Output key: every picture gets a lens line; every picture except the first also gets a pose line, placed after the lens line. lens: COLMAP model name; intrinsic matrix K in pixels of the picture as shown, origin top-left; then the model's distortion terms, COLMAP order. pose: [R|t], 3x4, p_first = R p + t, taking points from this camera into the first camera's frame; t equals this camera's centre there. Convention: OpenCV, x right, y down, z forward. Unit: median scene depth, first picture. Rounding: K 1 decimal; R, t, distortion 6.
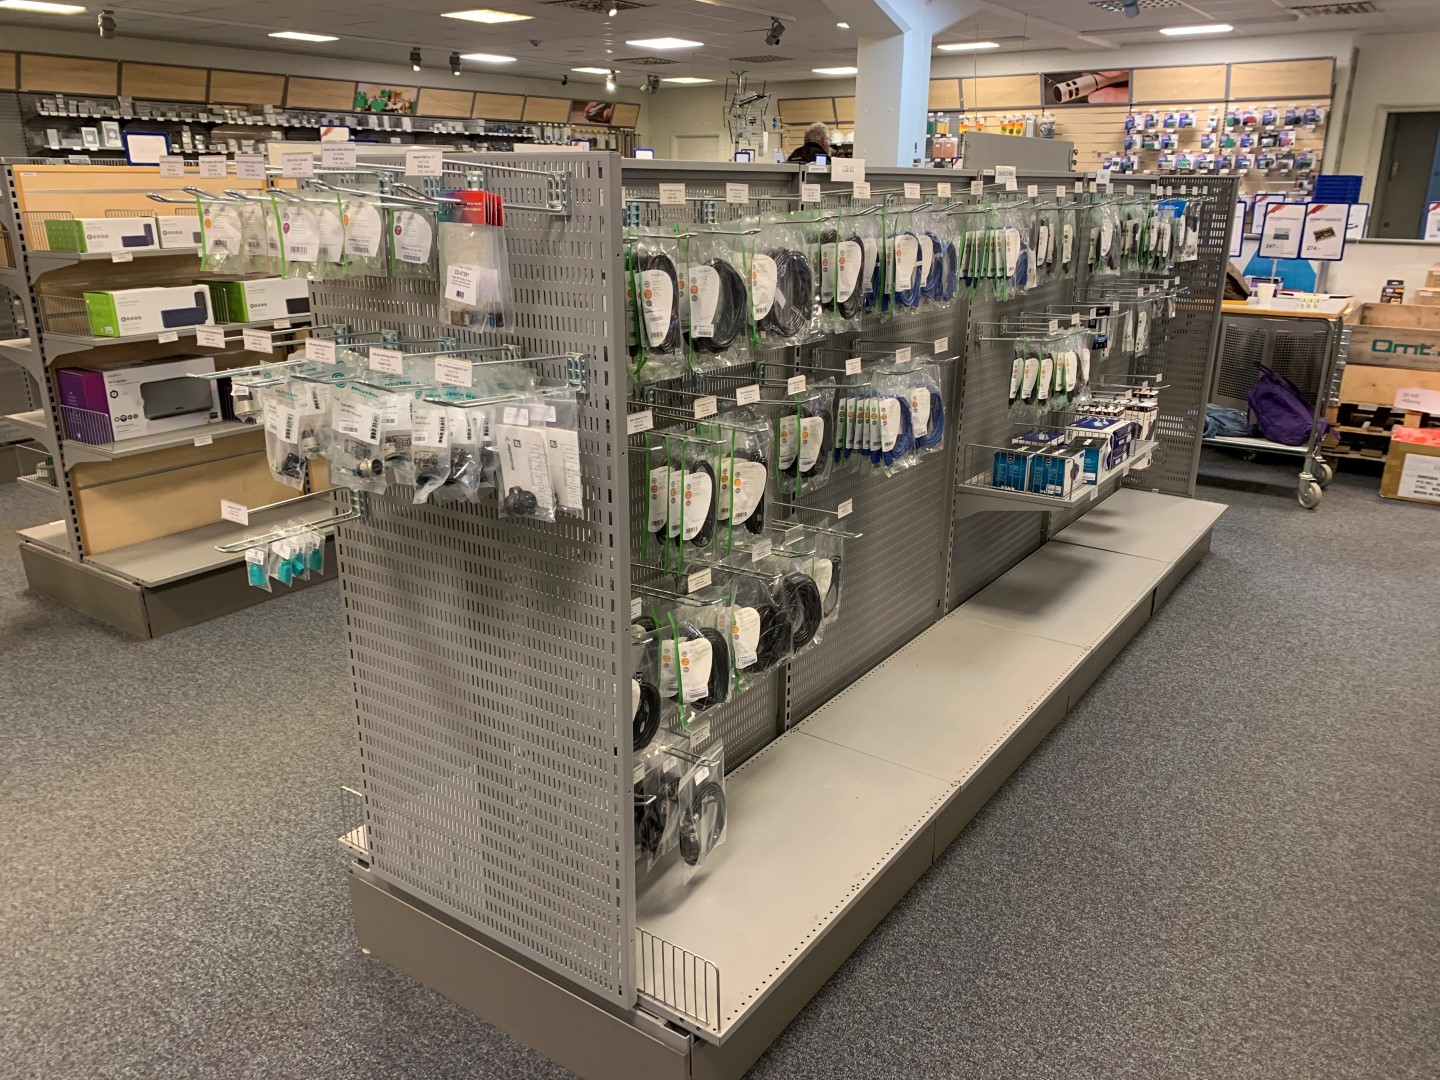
lens RADIAL K [[1105.1, 0, 716.0], [0, 1105.1, 533.8], [0, 0, 1]] dist [0.003330, 0.004054]
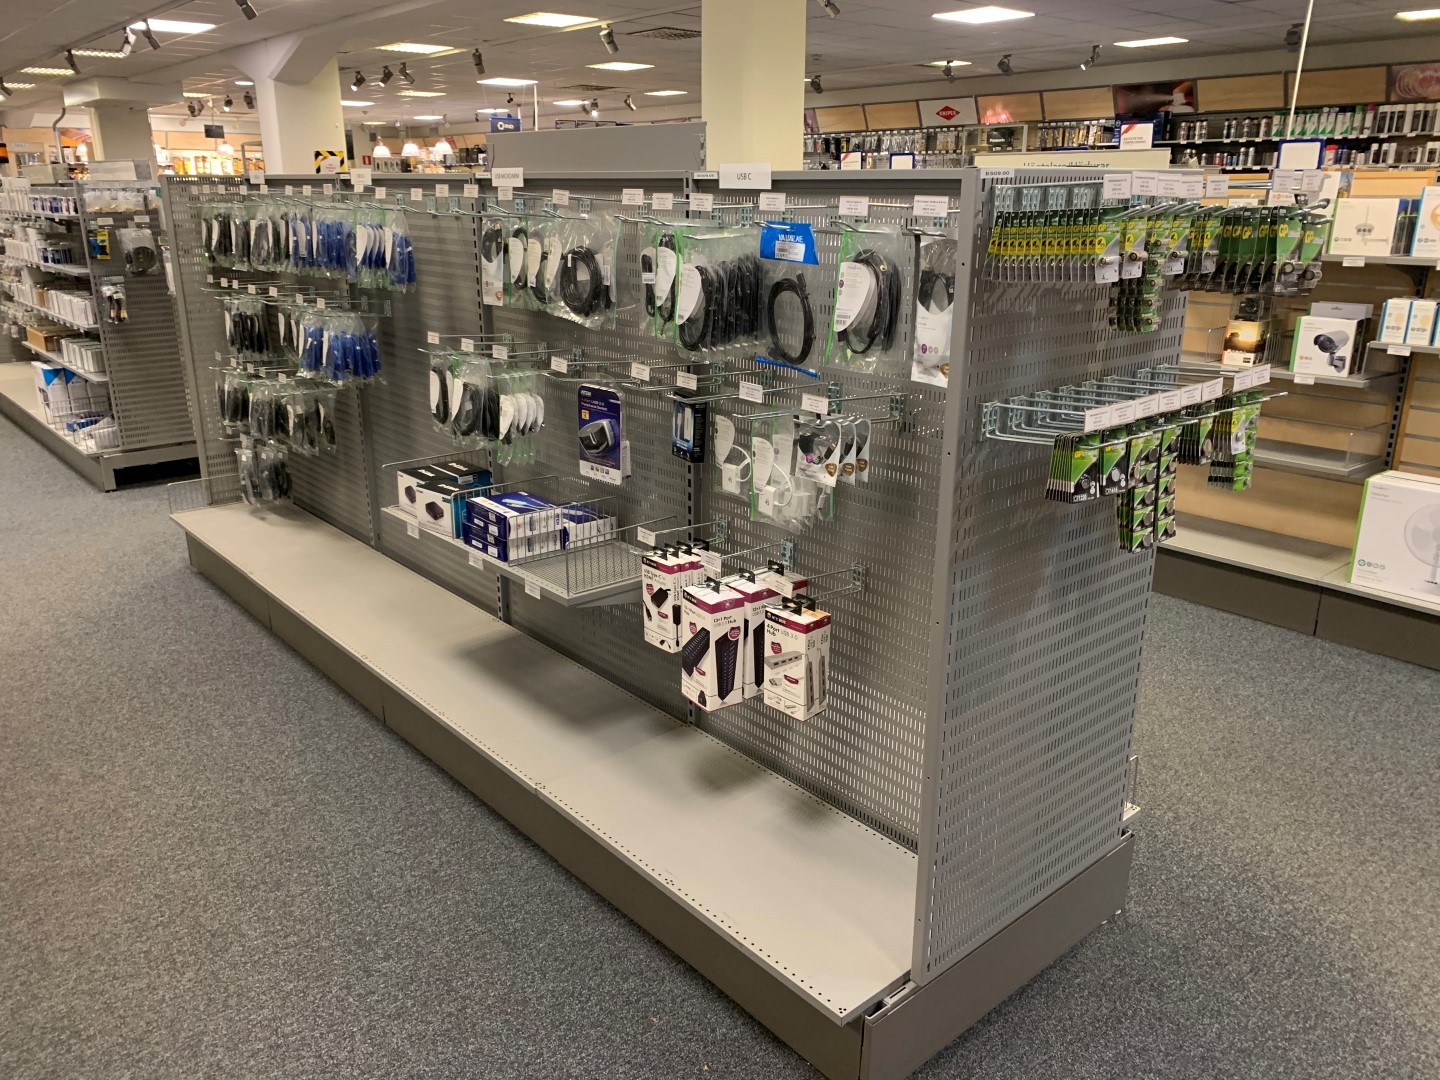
lens RADIAL K [[1105.1, 0, 714.3], [0, 1105.1, 546.6], [0, 0, 1]] dist [0.003330, 0.004054]
pose [[-0.230576, 0.298004, -0.926298, 1.126913], [-0.309536, 0.880037, 0.360171, -0.427165], [0.922509, 0.369769, -0.110672, 1.334976]]
